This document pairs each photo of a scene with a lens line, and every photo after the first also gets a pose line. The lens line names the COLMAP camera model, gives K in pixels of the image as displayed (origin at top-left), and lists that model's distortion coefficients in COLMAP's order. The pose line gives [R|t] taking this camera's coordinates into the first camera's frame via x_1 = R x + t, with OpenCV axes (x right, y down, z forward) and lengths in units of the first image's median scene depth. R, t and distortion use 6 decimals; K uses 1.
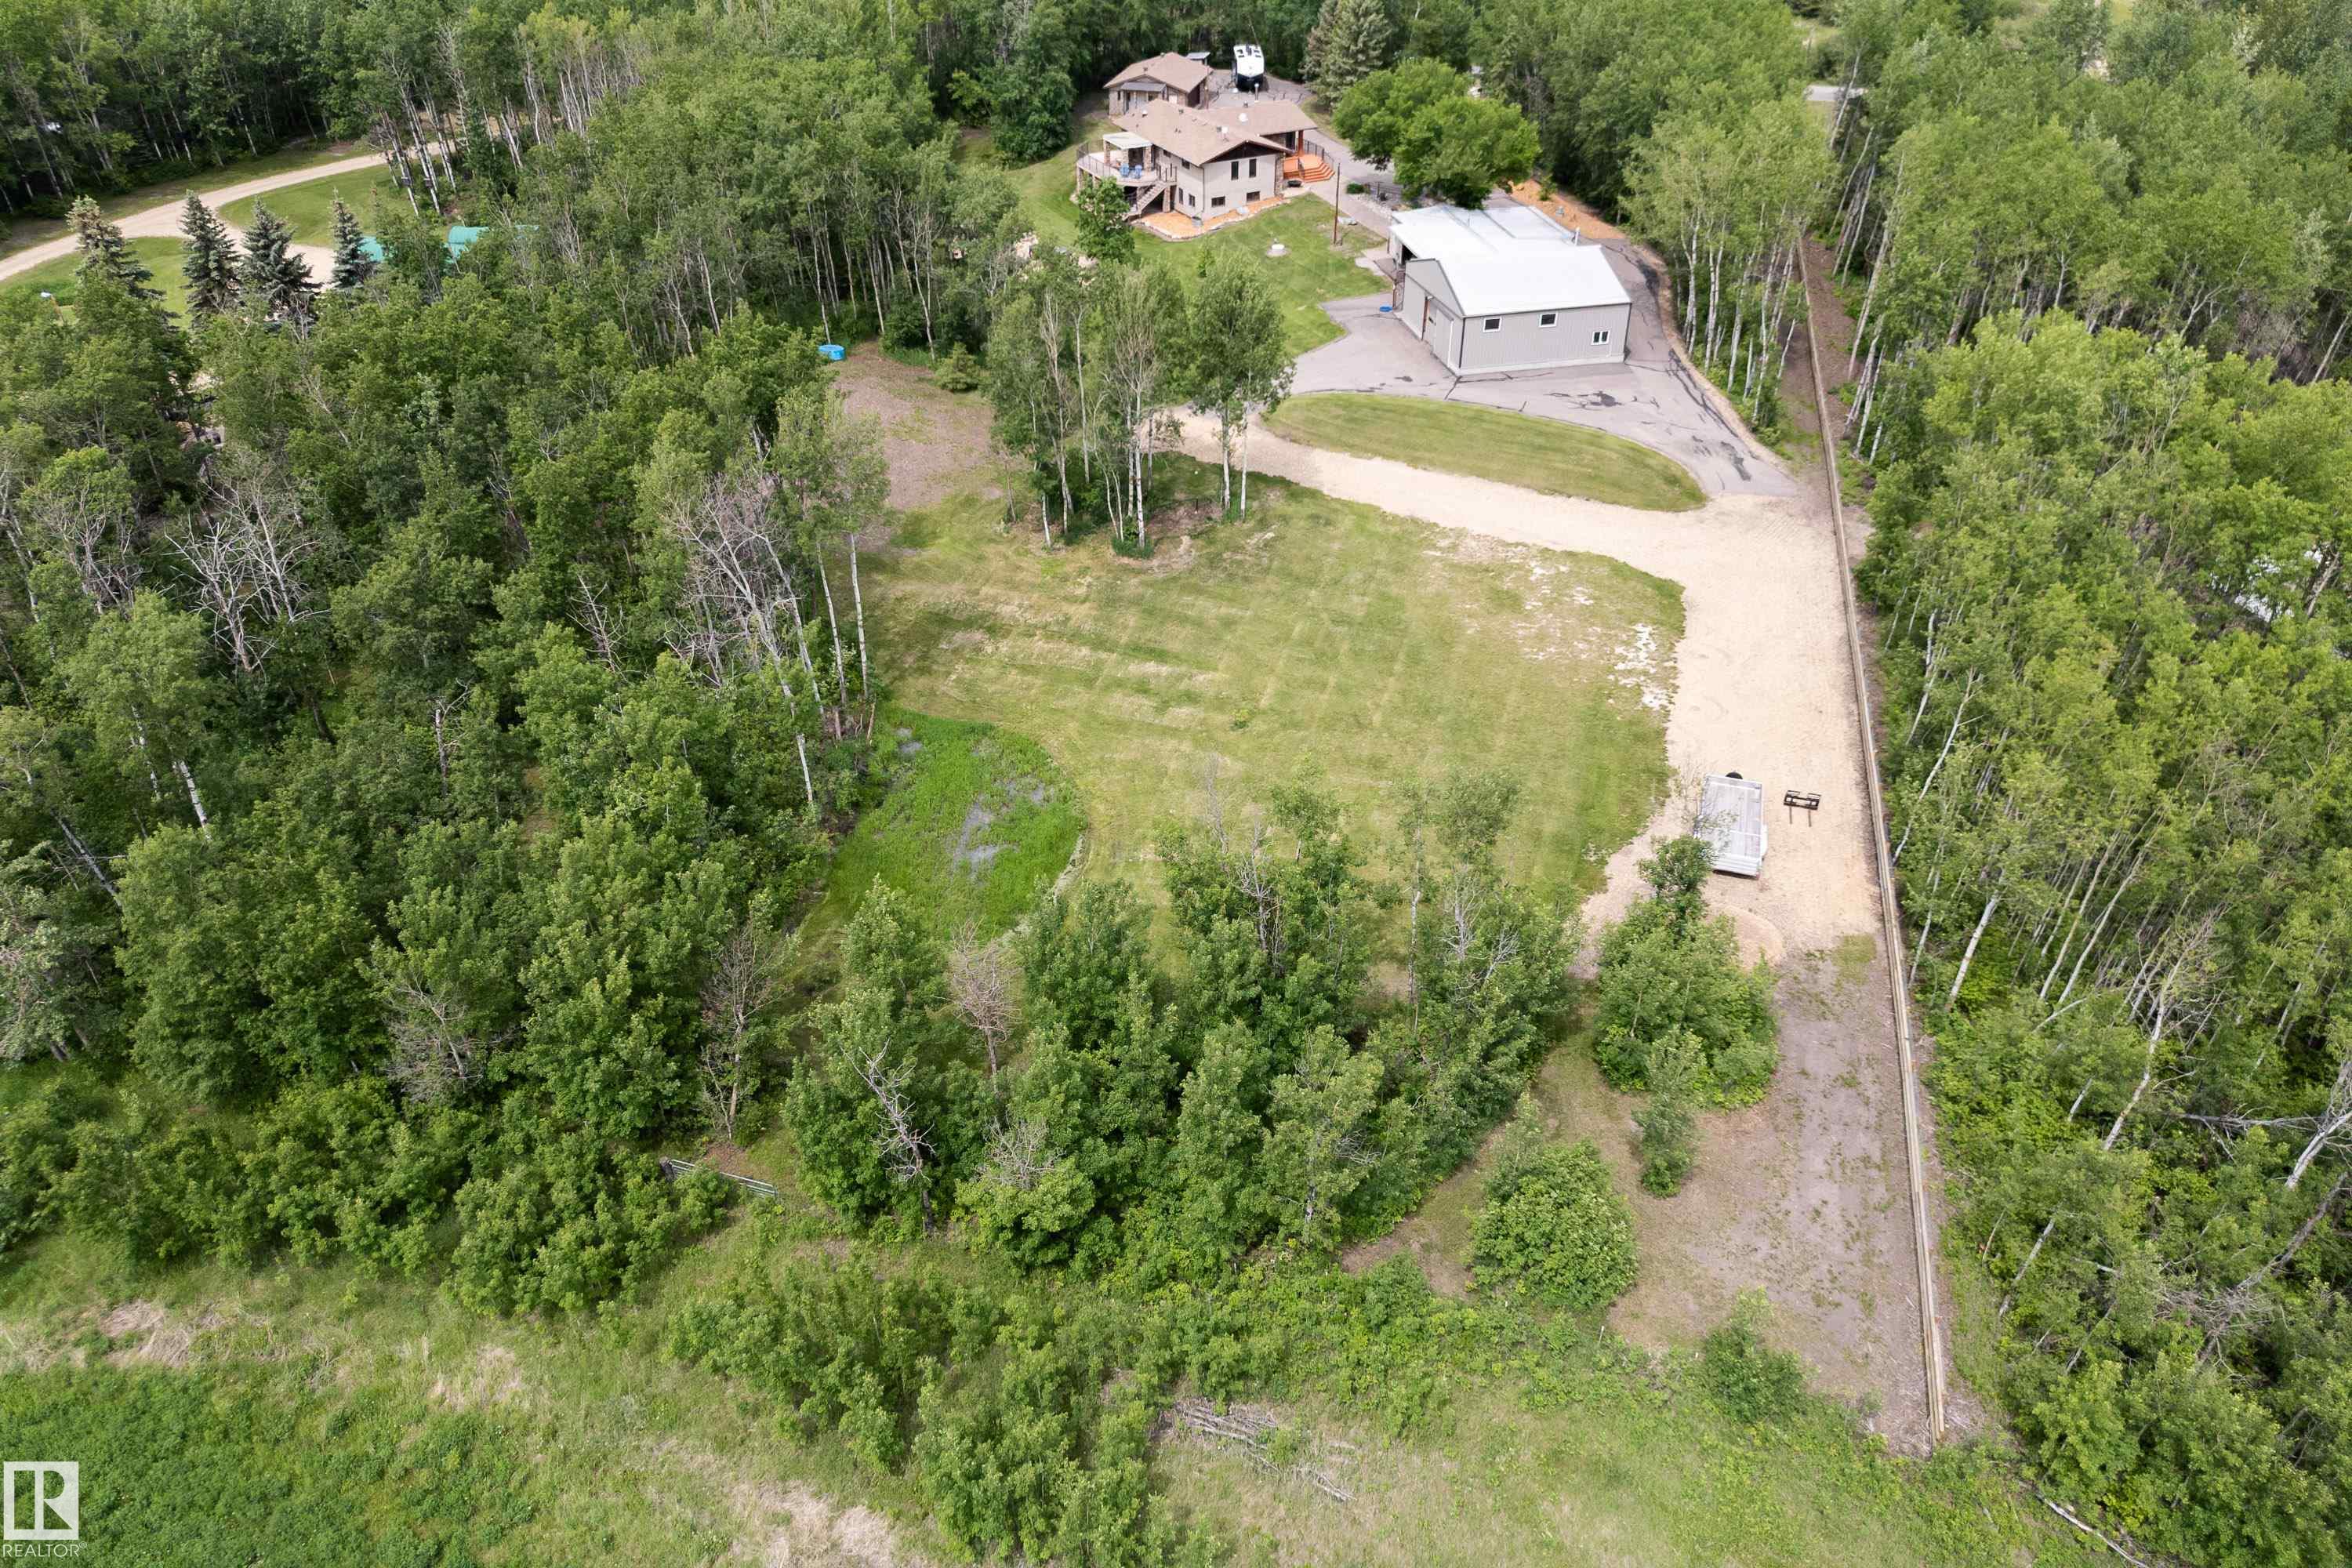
lens RADIAL K [[1661.0, 0, 1175.5], [0, 1661.0, 668.7], [0, 0, 1]] dist [0.089864, -0.122189]
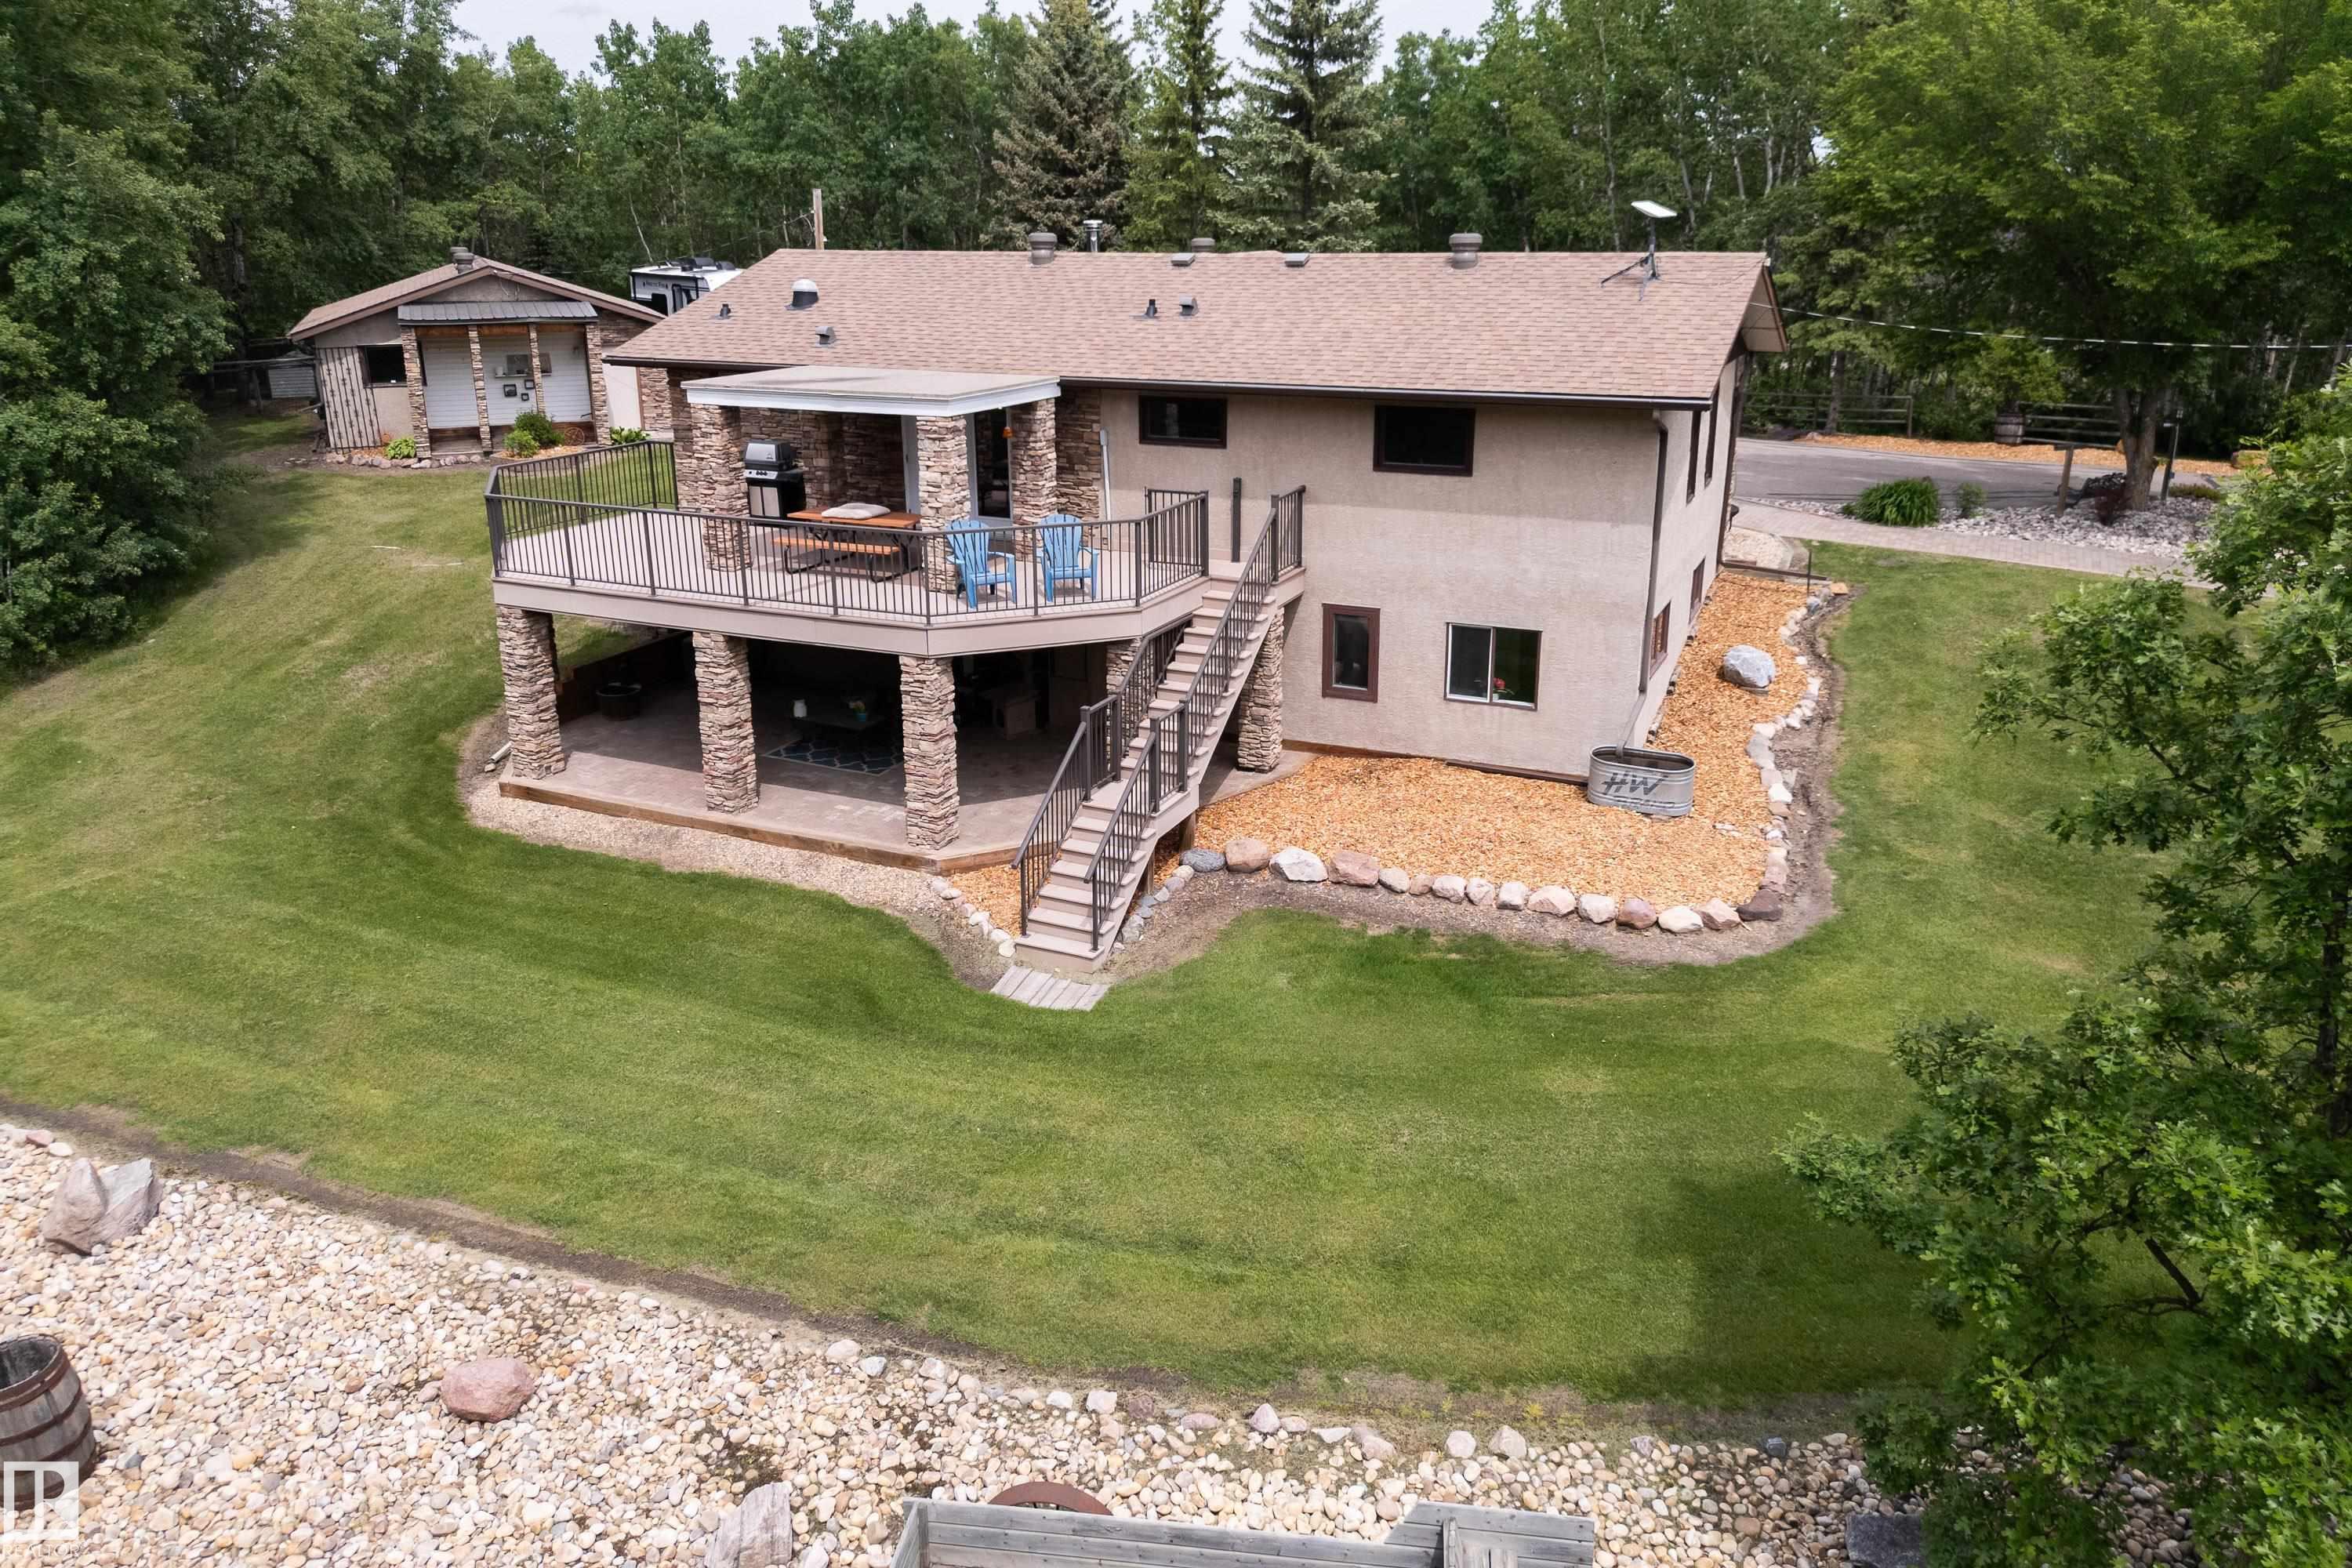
lens RADIAL K [[1661.0, 0, 1175.5], [0, 1661.0, 668.7], [0, 0, 1]] dist [0.089864, -0.122189]
pose [[0.793726, -0.160880, 0.586615, -0.104384], [0.318293, 0.931670, -0.175159, -0.261493], [-0.518352, 0.325744, 0.790697, 0.892198]]
